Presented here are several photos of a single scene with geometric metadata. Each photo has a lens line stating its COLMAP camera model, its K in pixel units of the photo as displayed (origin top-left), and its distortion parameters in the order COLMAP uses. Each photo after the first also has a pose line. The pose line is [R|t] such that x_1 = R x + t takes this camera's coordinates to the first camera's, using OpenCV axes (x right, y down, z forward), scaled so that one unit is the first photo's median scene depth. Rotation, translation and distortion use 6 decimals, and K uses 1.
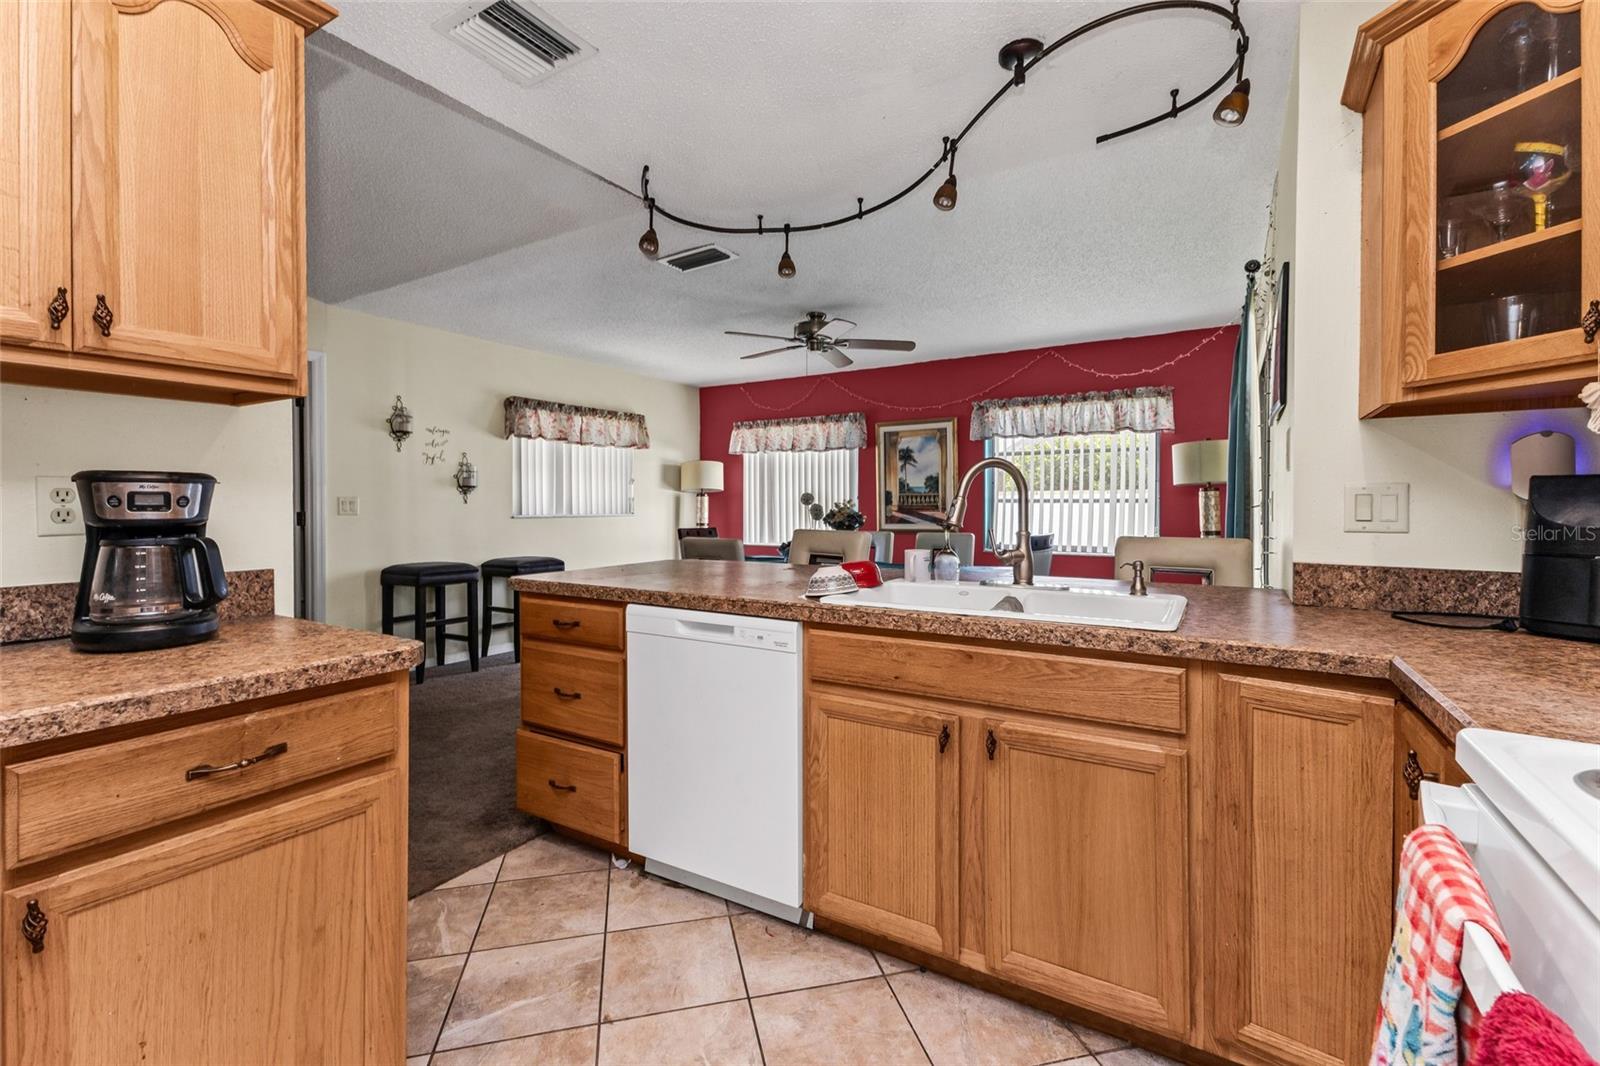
lens RADIAL K [[714.2, 0, 783.8], [0, 714.2, 507.3], [0, 0, 1]] dist [0.015175, -0.004978]
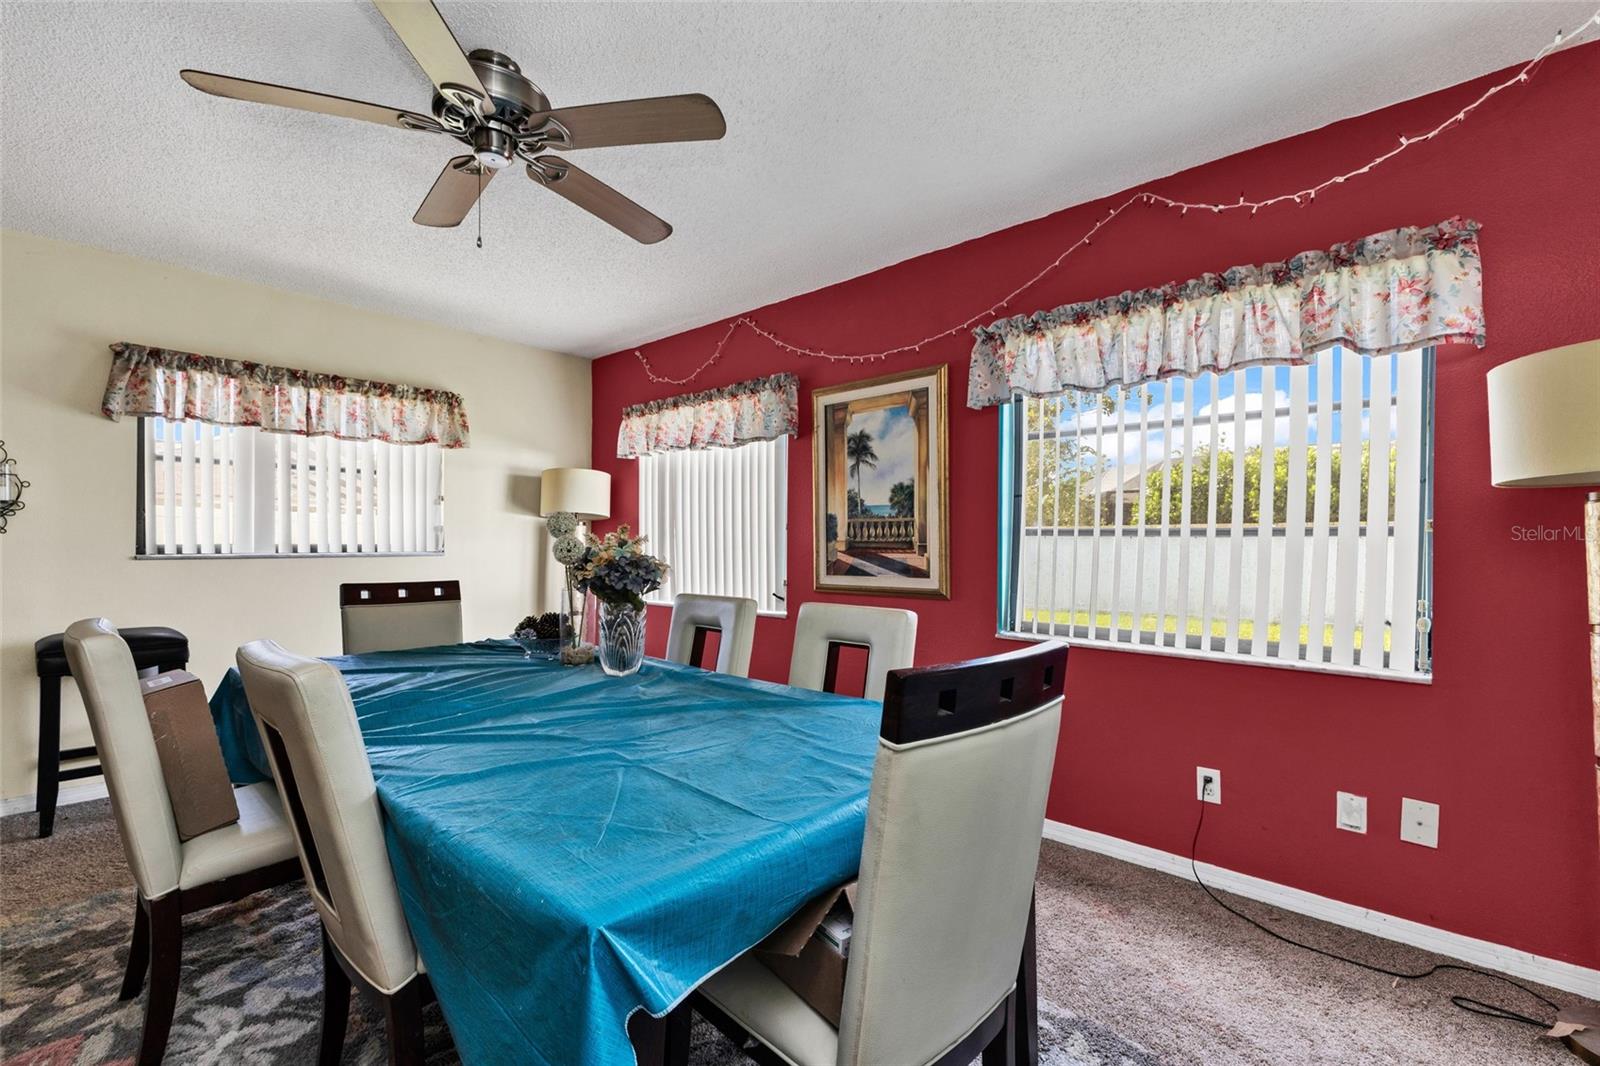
lens RADIAL K [[714.2, 0, 791.3], [0, 714.2, 538.3], [0, 0, 1]] dist [0.015175, -0.004978]
pose [[0.984412, 0.005553, -0.175792, 0.213684], [-0.007413, 0.999923, -0.009927, 0.000658], [0.175724, 0.011076, 0.984377, 0.470518]]
